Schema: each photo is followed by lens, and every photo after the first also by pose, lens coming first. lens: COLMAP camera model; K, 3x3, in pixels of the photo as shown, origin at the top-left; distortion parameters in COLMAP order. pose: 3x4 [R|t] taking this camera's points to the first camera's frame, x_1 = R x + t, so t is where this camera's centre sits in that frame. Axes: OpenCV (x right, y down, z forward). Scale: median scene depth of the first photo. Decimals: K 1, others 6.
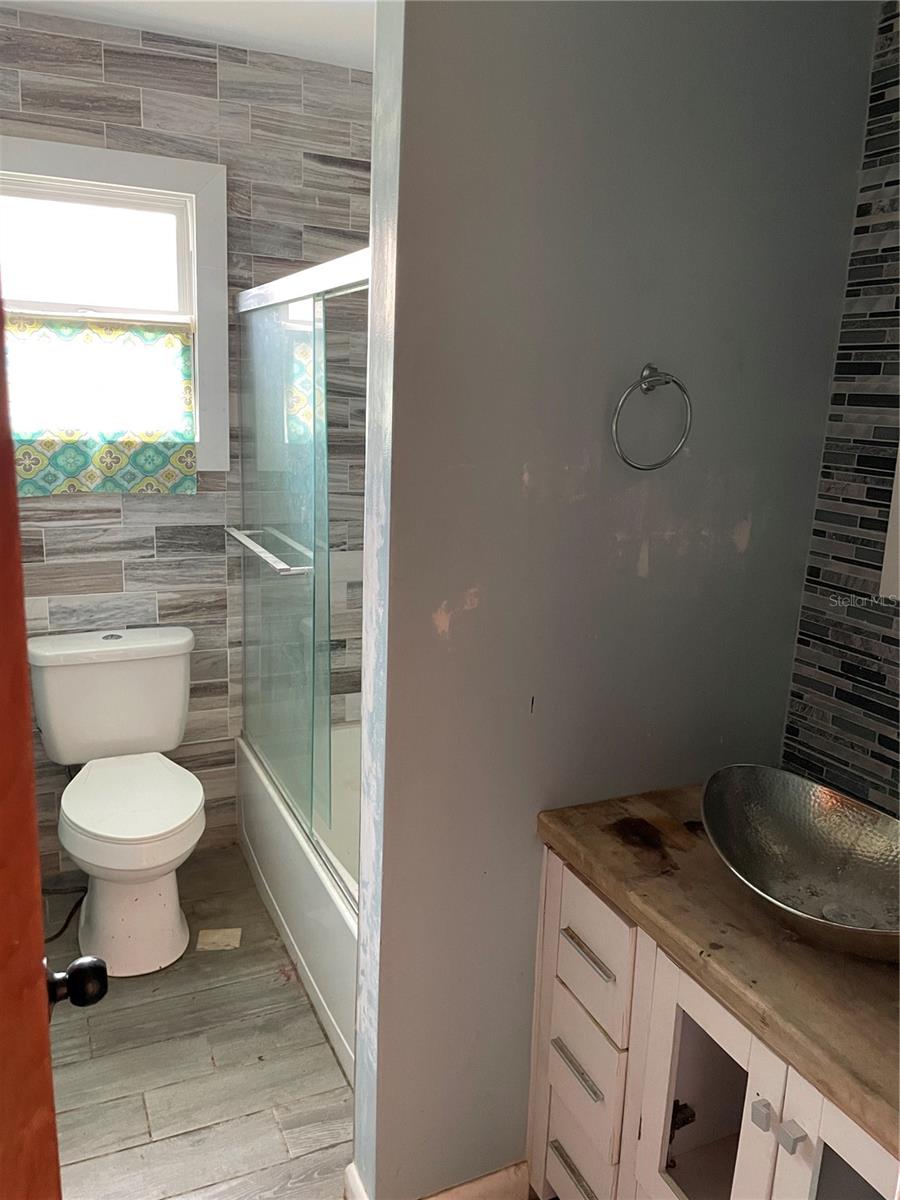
lens RADIAL K [[902.8, 0, 447.5], [0, 902.8, 597.4], [0, 0, 1]] dist [0.058165, -0.076750]
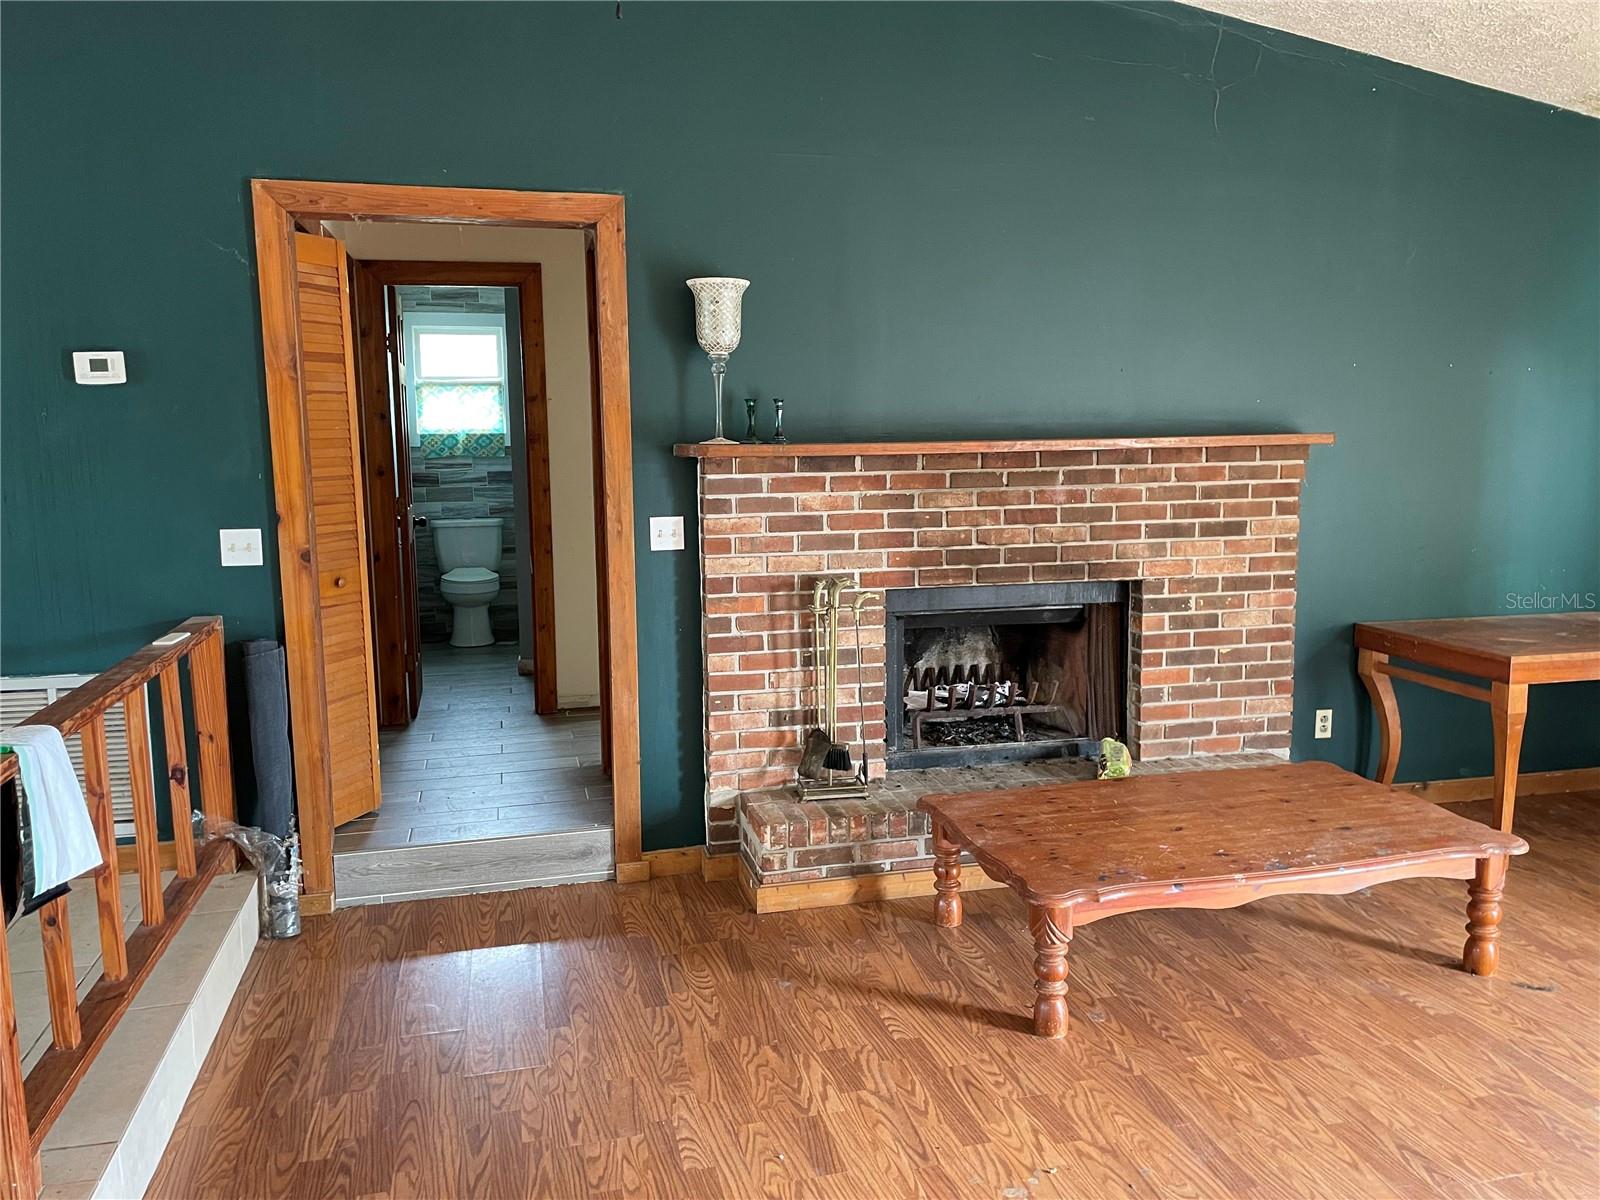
lens RADIAL K [[1203.7, 0, 795.4], [0, 1203.7, 602.6], [0, 0, 1]] dist [0.058165, -0.076750]
pose [[0.981285, -0.023518, -0.191120, 1.000961], [0.008405, 0.996799, -0.079505, 0.495325], [0.192378, 0.076411, 0.978341, -1.768334]]
